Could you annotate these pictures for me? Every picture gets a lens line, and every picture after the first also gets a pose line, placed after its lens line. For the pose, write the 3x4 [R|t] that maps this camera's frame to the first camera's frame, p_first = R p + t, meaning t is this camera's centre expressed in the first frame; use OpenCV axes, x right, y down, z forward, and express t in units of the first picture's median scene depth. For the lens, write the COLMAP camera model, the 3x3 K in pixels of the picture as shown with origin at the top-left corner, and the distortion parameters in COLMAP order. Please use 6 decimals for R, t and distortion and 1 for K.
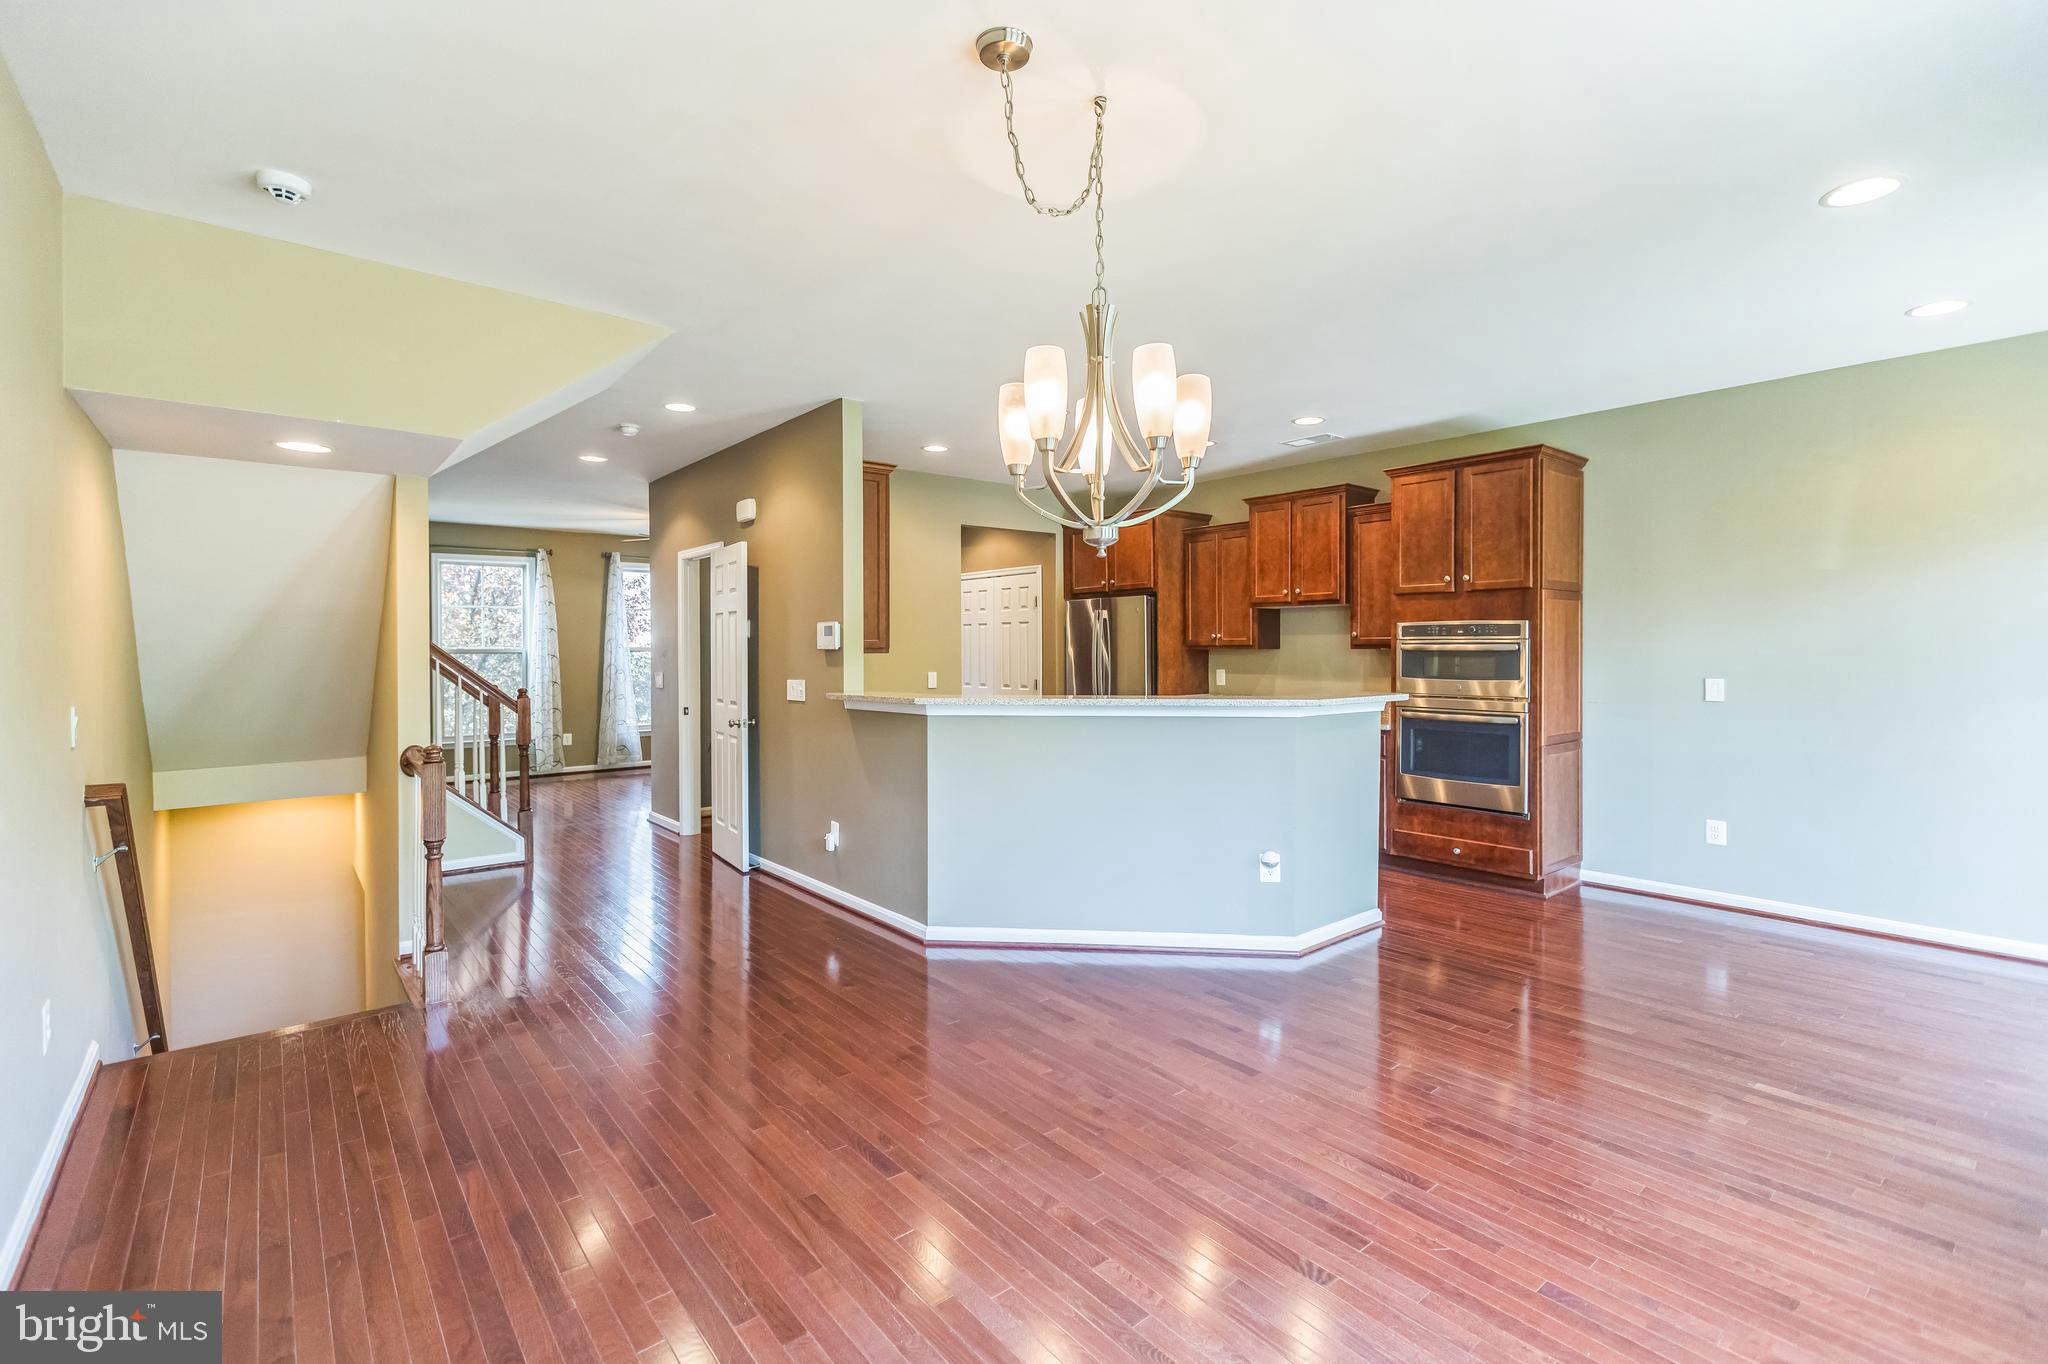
lens RADIAL K [[912.9, 0, 1016.8], [0, 912.9, 656.6], [0, 0, 1]] dist [0.002600, 0.000112]
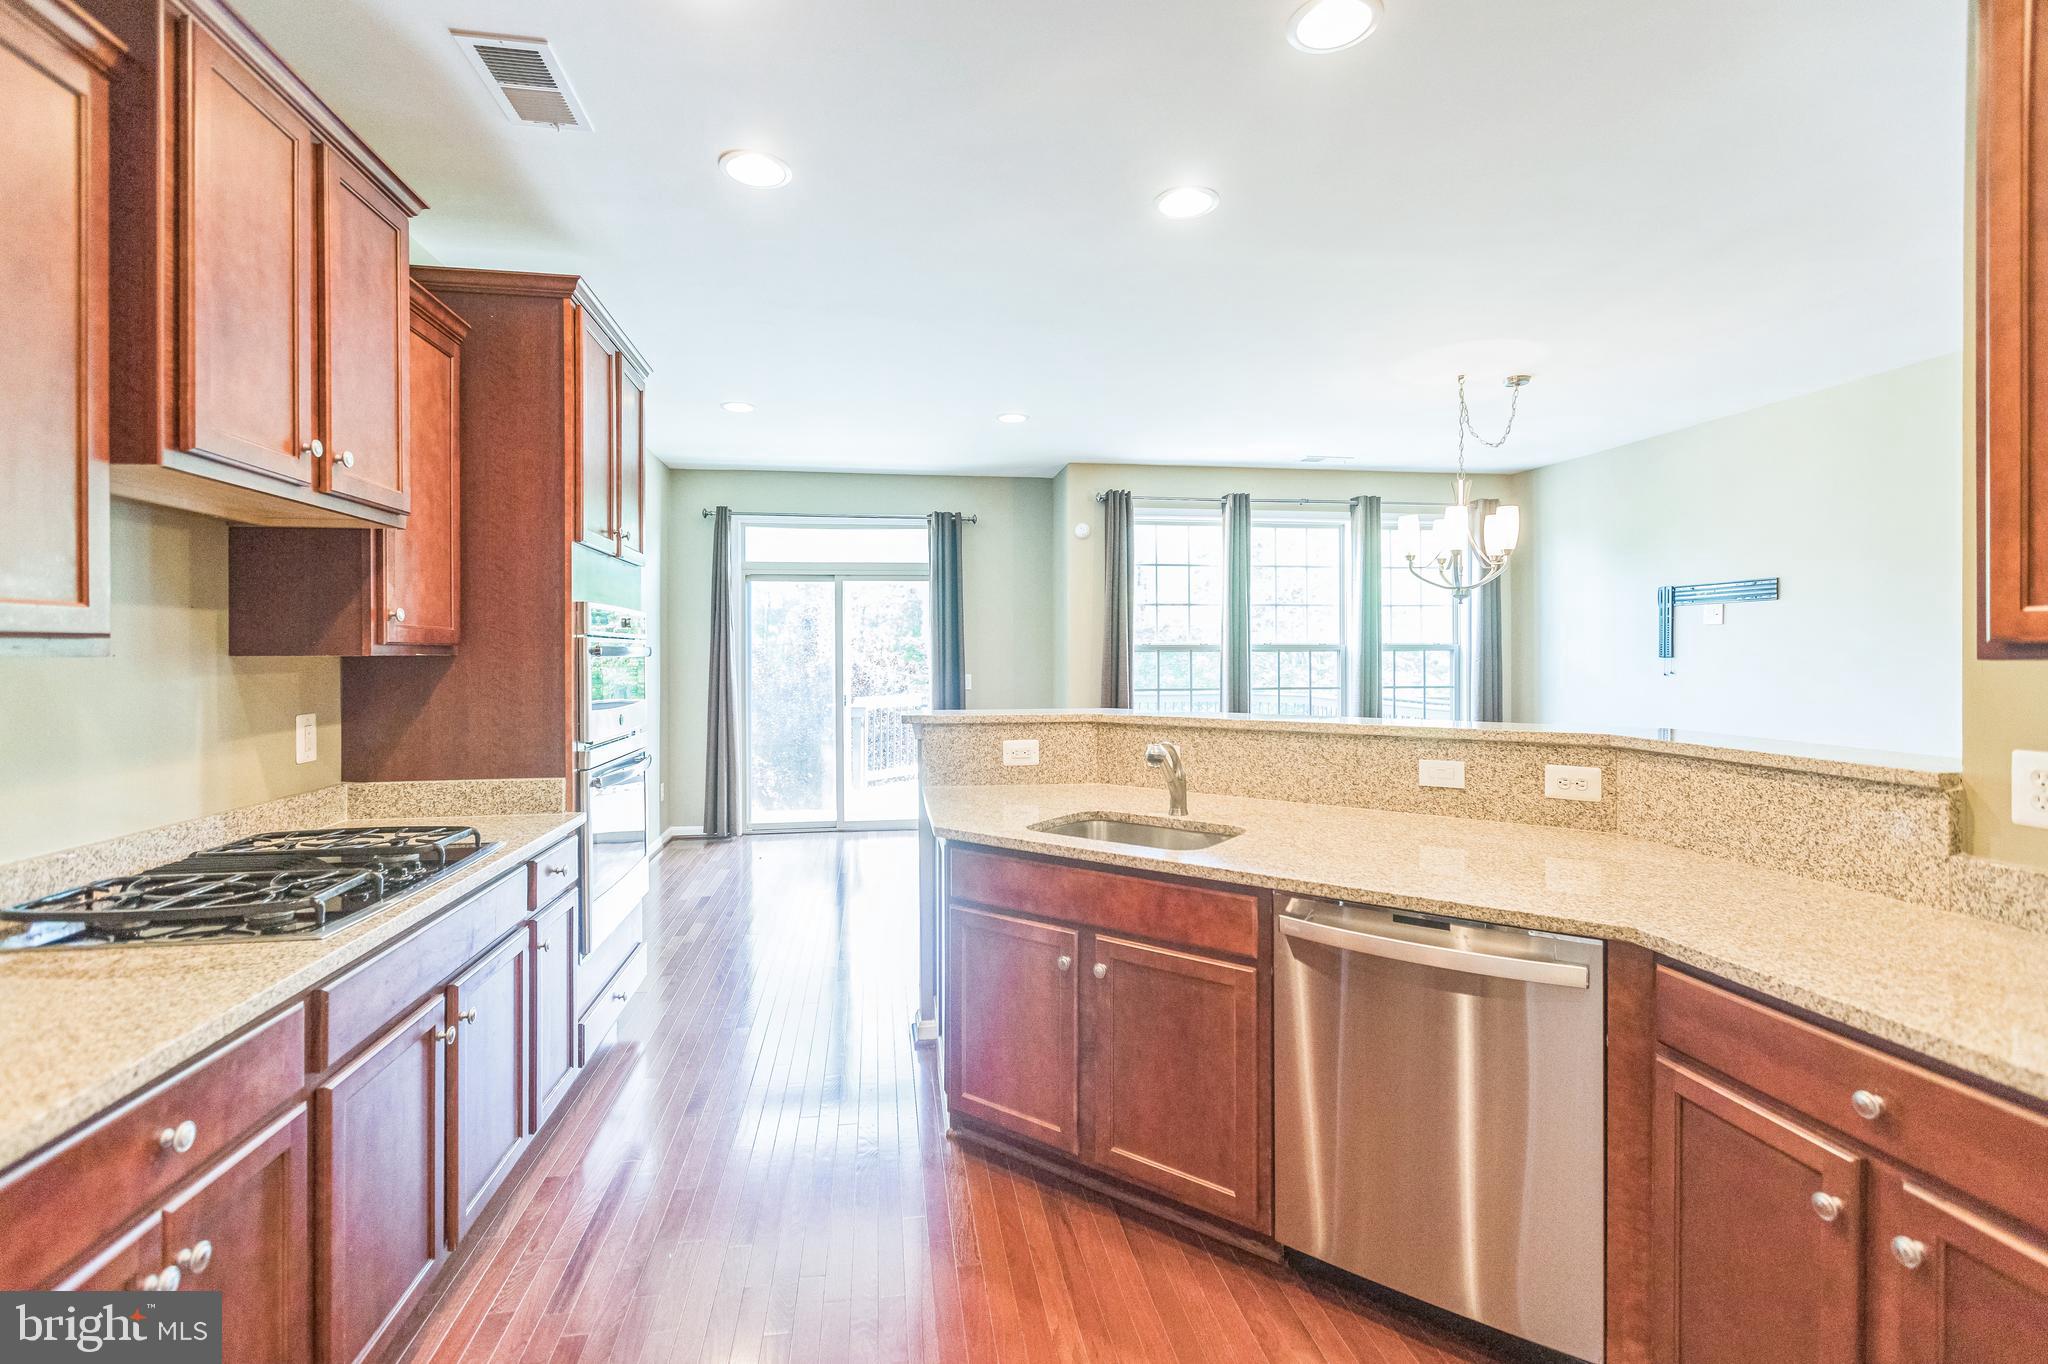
lens RADIAL K [[928.8, 0, 1025.3], [0, 928.8, 654.9], [0, 0, 1]] dist [-0.000601, -0.000048]
pose [[-0.865036, 0.003419, 0.501698, -0.042733], [0.008563, 0.999932, 0.007951, -0.010717], [-0.501636, 0.011174, -0.865006, 1.396452]]
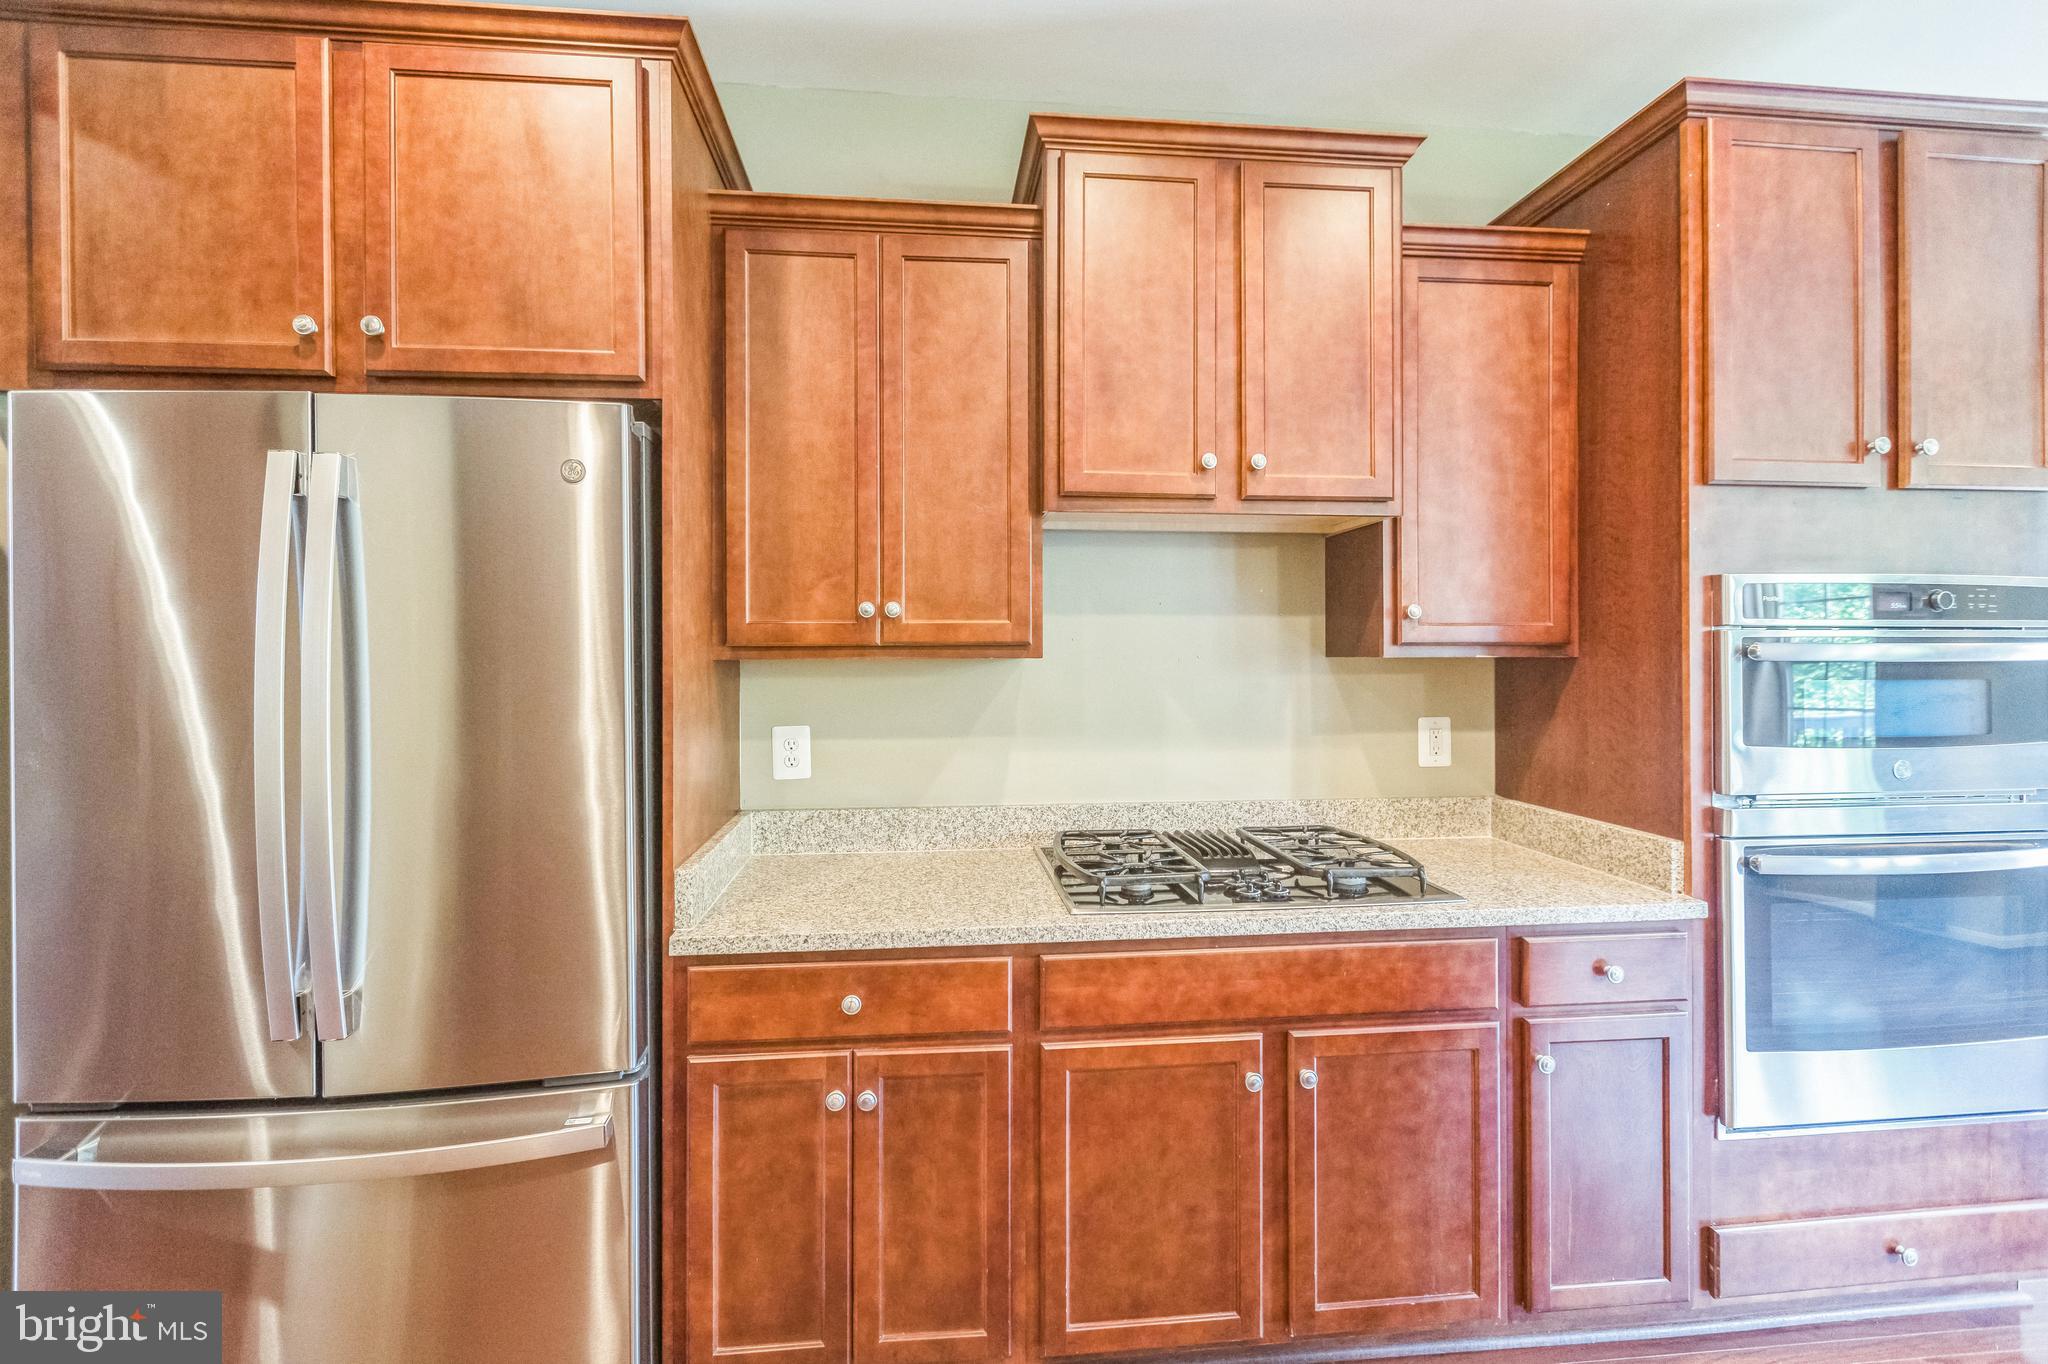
lens RADIAL K [[912.9, 0, 1016.8], [0, 912.9, 656.6], [0, 0, 1]] dist [0.002600, 0.000112]
pose [[0.551857, -0.000719, 0.833939, 0.018736], [0.007566, 0.999963, -0.004145, -0.009709], [-0.833905, 0.008597, 0.551841, 1.095086]]
